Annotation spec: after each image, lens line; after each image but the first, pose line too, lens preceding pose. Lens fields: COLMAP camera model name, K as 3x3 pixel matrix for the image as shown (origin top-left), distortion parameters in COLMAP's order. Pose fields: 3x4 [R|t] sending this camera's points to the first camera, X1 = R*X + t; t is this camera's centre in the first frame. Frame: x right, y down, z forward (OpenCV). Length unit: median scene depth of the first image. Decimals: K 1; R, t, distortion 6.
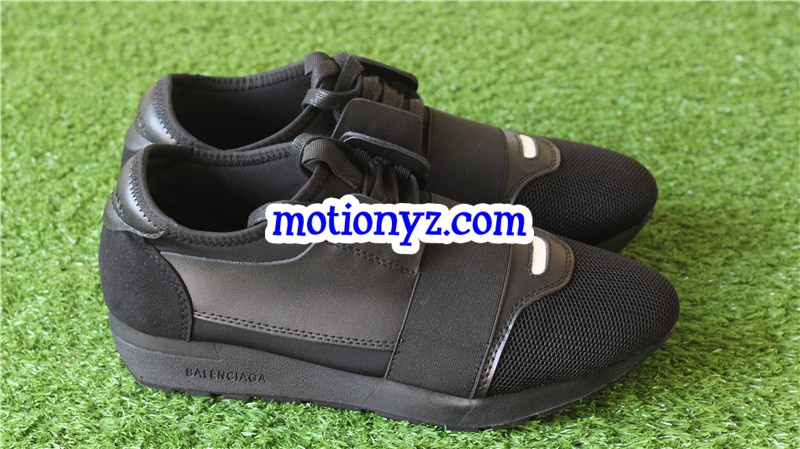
lens RADIAL K [[1988.3, 0, 400.0], [0, 1988.3, 224.5], [0, 0, 1]] dist [-0.086546, -0.322078]
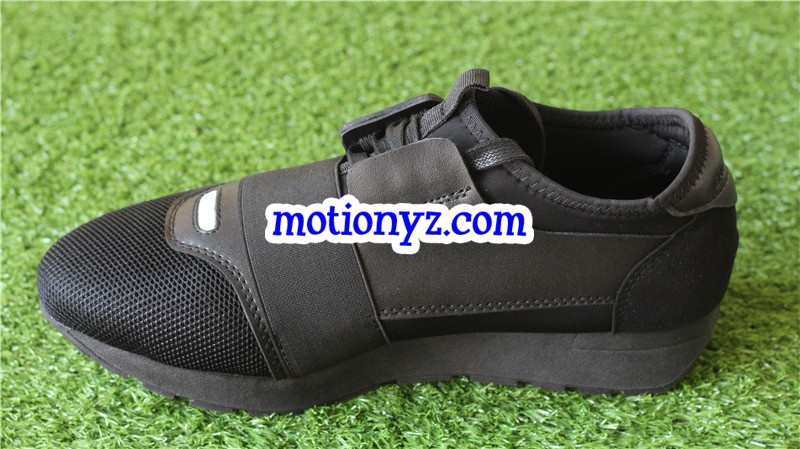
lens RADIAL K [[1988.3, 0, 400.0], [0, 1988.3, 224.5], [0, 0, 1]] dist [-0.086546, -0.322078]
pose [[0.999942, -0.001899, 0.010567, -0.019236], [0.001258, 0.998177, 0.060338, -0.033279], [-0.010662, -0.060321, 0.998122, 0.148436]]
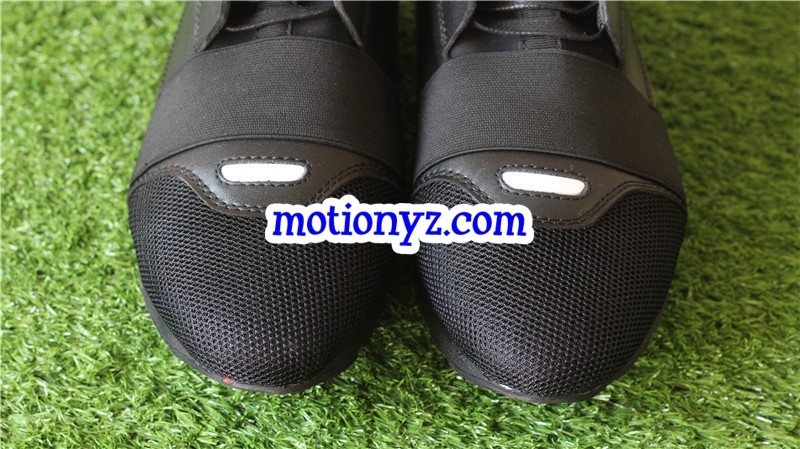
lens RADIAL K [[1988.3, 0, 400.0], [0, 1988.3, 224.5], [0, 0, 1]] dist [-0.086546, -0.322078]
pose [[0.999730, -0.001040, 0.023232, -0.017196], [-0.004111, 0.975357, 0.220593, -0.110682], [-0.022889, -0.220628, 0.975089, 0.232500]]
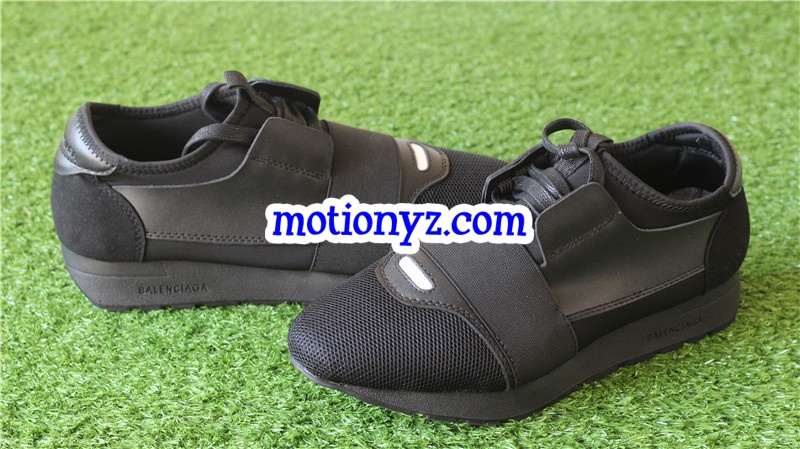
lens RADIAL K [[1988.3, 0, 400.0], [0, 1988.3, 224.5], [0, 0, 1]] dist [-0.086546, -0.322078]
pose [[0.999883, -0.003271, -0.014937, 0.005847], [0.002022, 0.996555, -0.082913, 0.066101], [0.015157, 0.082873, 0.996445, -0.074558]]
